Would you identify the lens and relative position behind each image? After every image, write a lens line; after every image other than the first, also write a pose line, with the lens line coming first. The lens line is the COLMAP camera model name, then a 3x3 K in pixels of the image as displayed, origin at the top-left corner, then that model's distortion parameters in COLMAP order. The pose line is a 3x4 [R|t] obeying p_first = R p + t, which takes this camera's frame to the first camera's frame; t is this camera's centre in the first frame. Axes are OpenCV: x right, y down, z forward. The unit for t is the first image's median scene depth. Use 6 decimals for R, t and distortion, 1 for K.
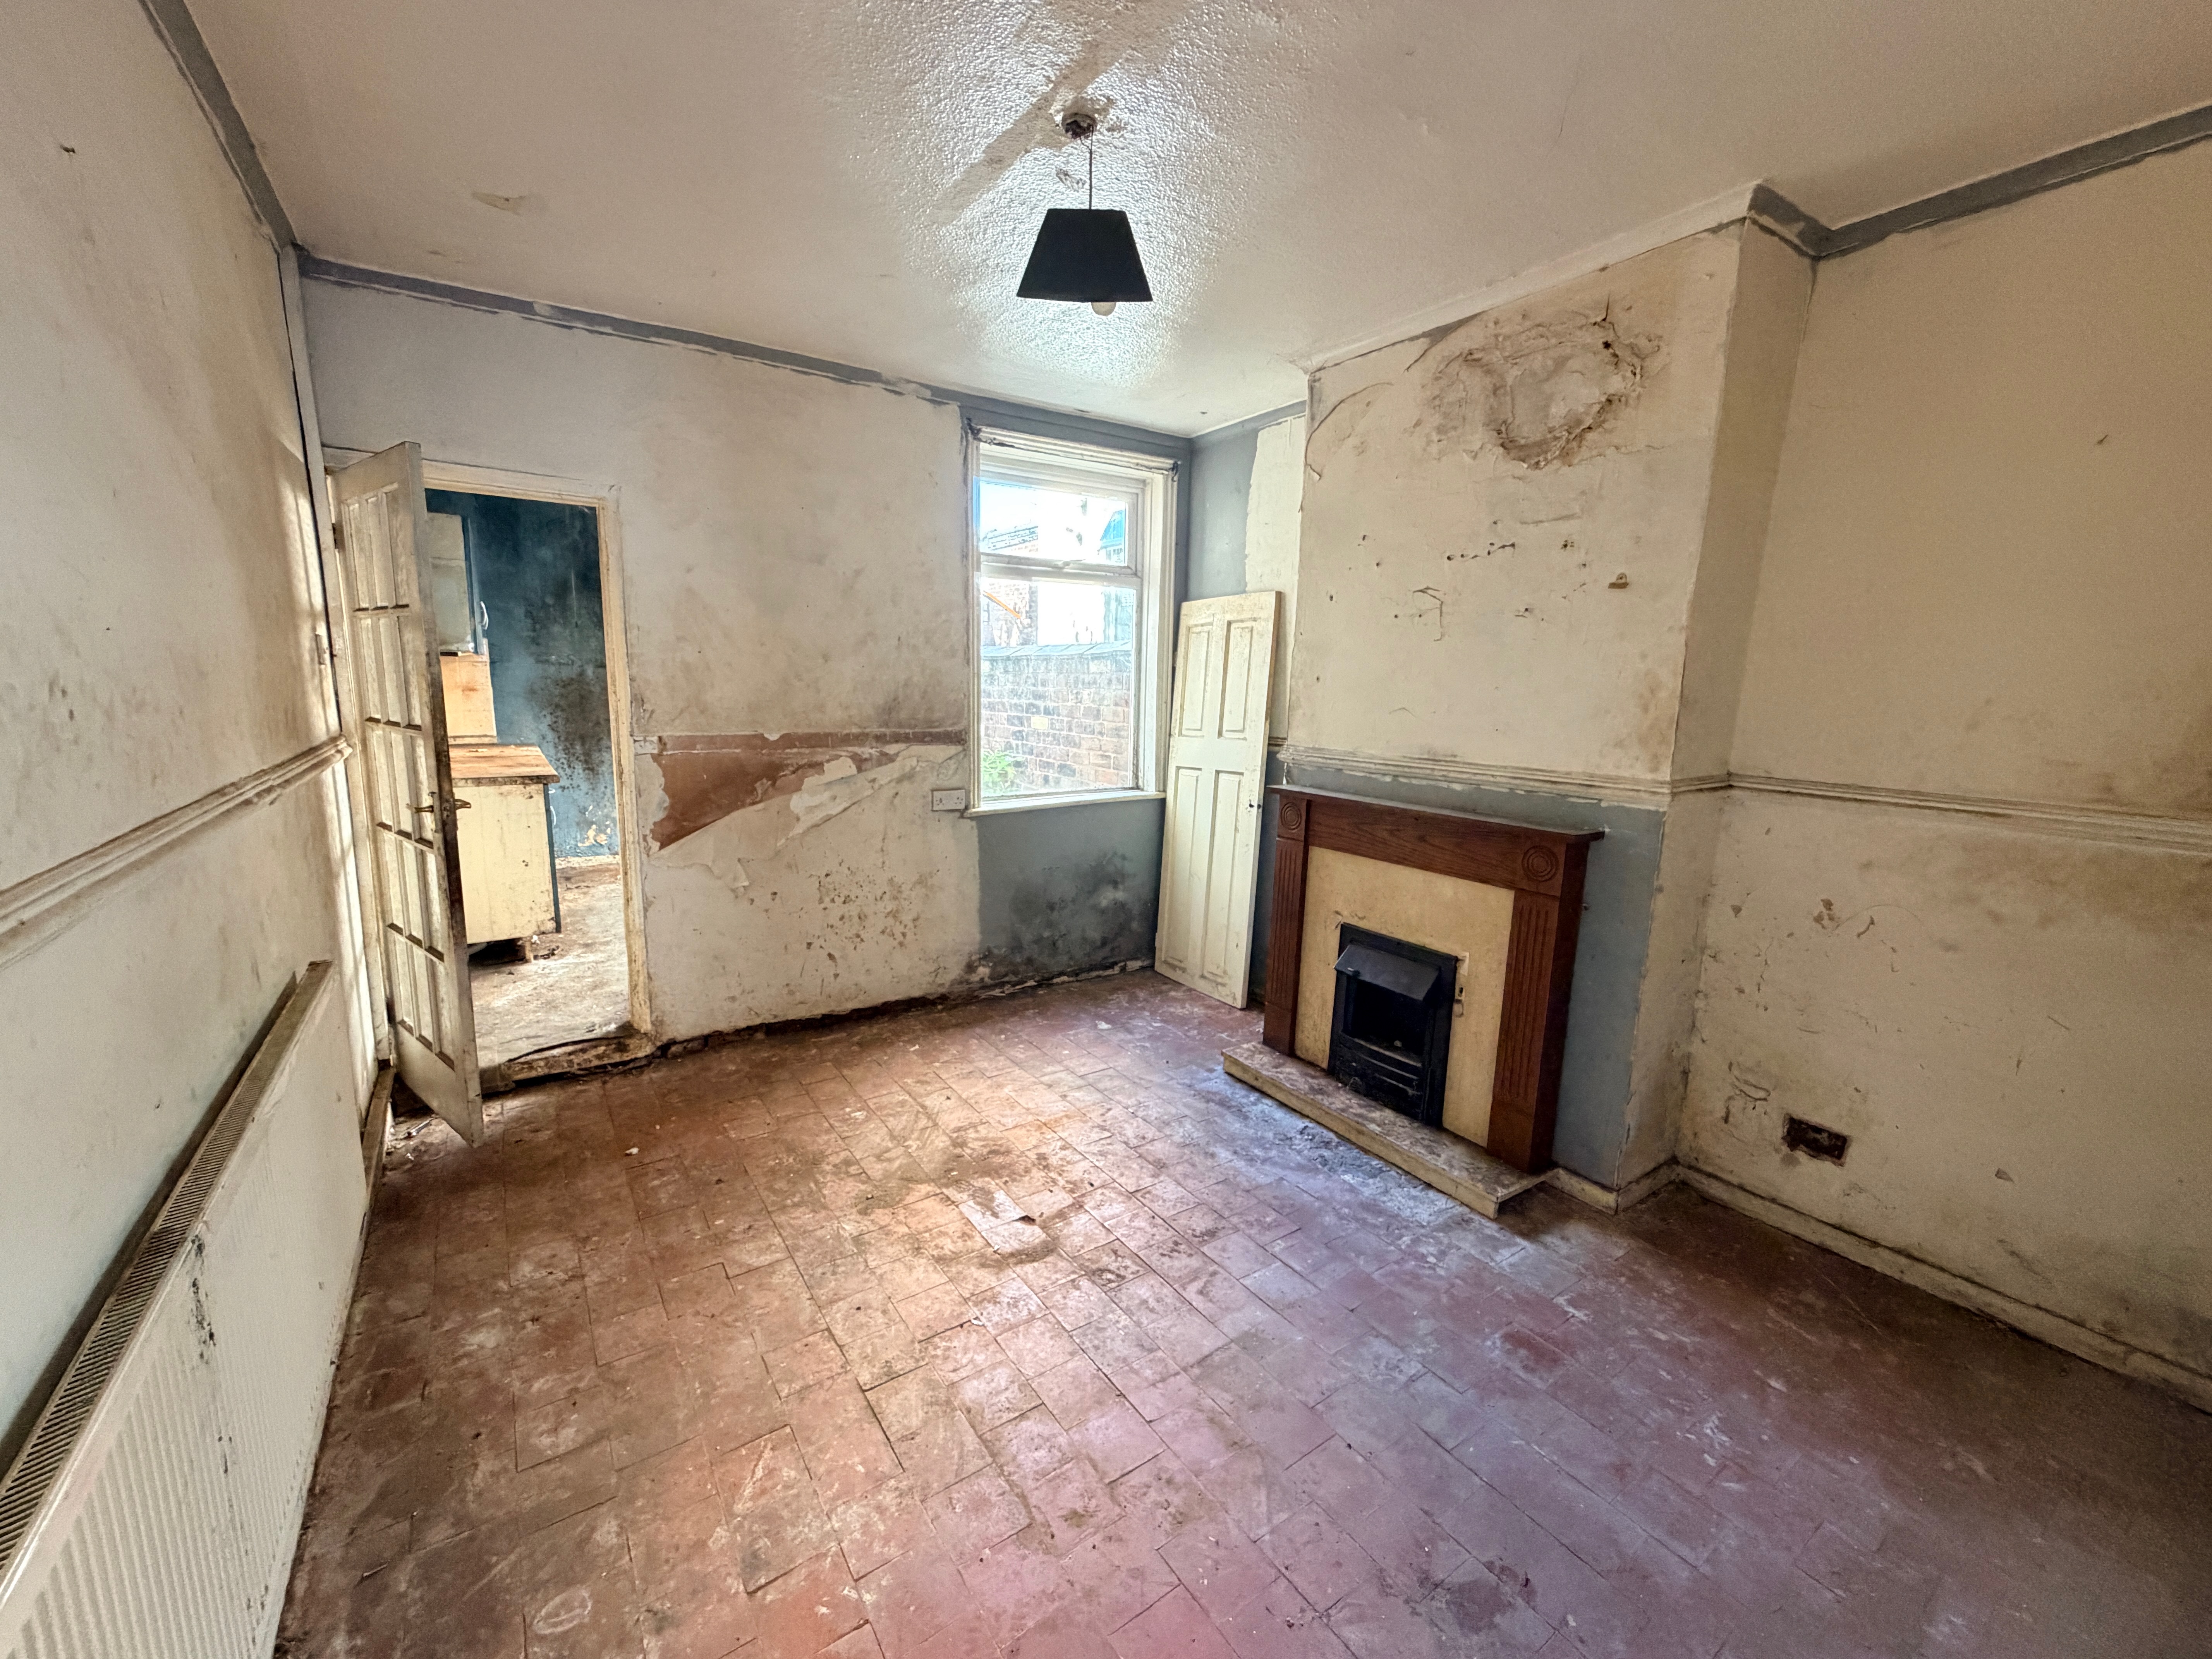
lens RADIAL K [[885.5, 0, 1102.4], [0, 885.5, 830.7], [0, 0, 1]] dist [-0.000754, 0.000060]
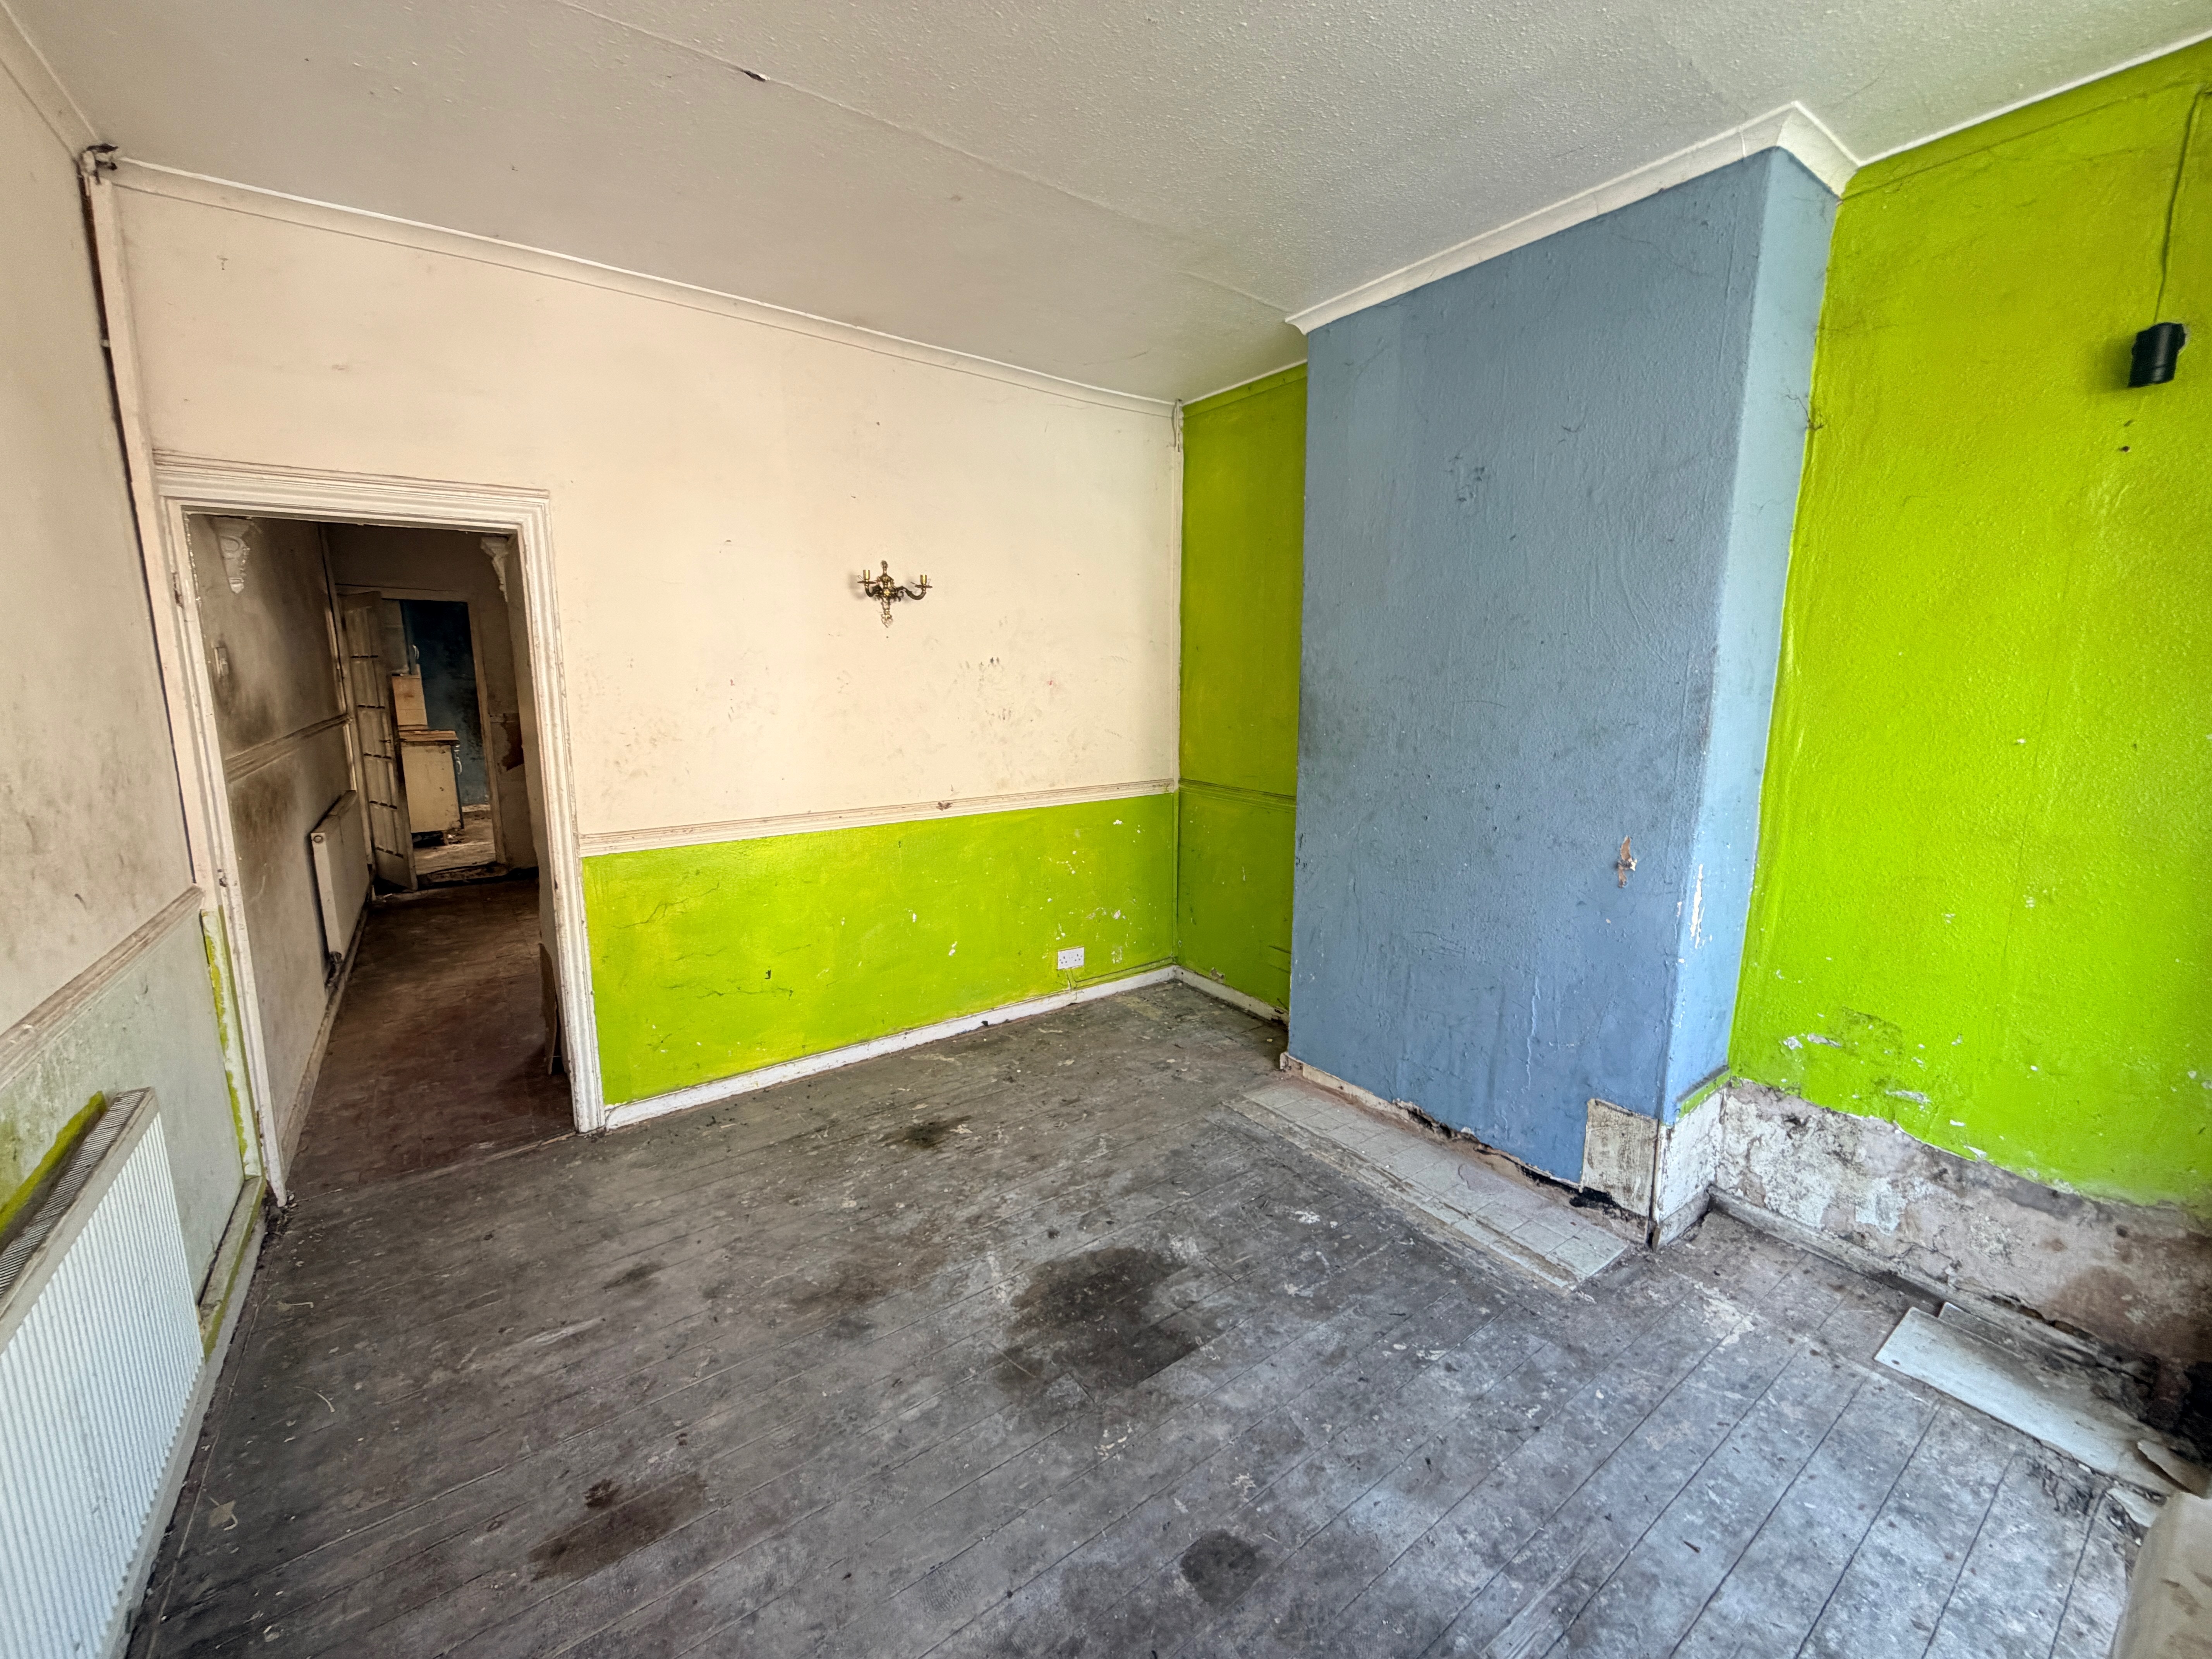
lens RADIAL K [[885.5, 0, 1092.0], [0, 885.5, 825.0], [0, 0, 1]] dist [-0.000754, 0.000060]
pose [[0.999040, -0.034669, 0.026768, 0.903750], [0.034797, 0.999385, -0.004328, 0.237550], [-0.026601, 0.005255, 0.999632, -1.222516]]
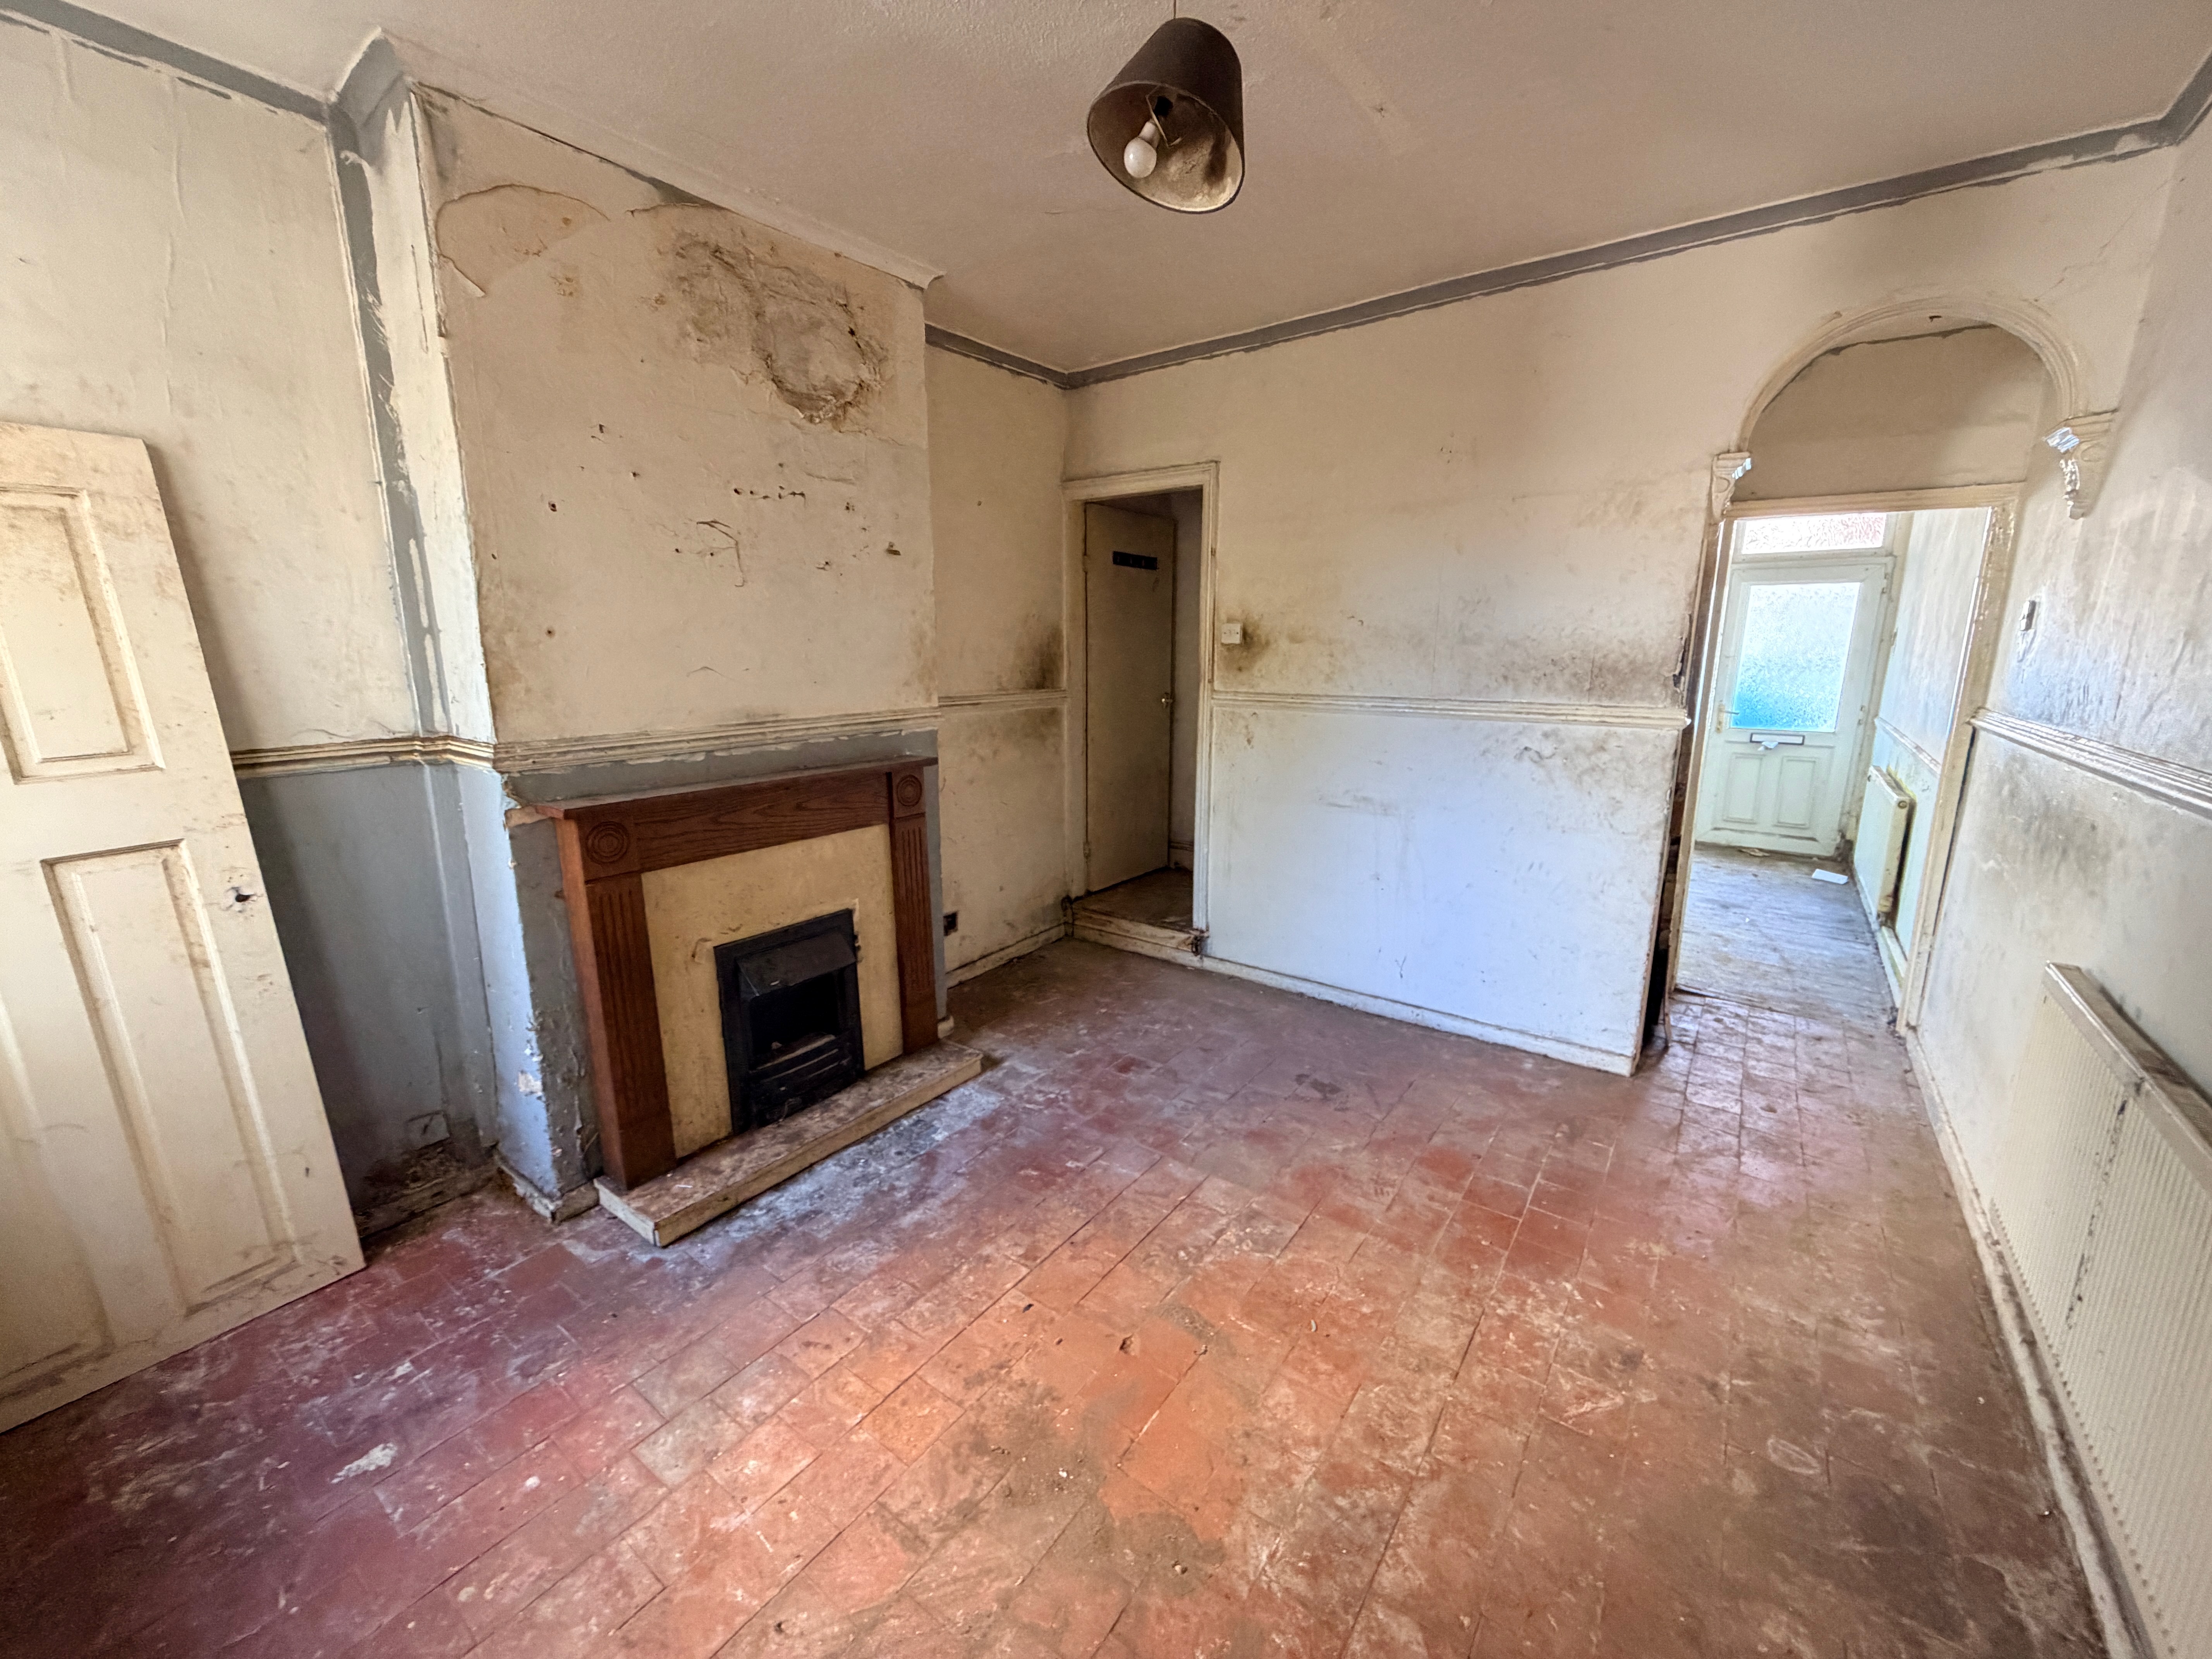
lens RADIAL K [[885.5, 0, 1093.8], [0, 885.5, 830.8], [0, 0, 1]] dist [-0.000754, 0.000060]
pose [[-0.326396, -0.217871, 0.919781, -0.606043], [0.155616, 0.947410, 0.279638, -0.182083], [-0.932335, 0.234406, -0.275327, 1.002618]]
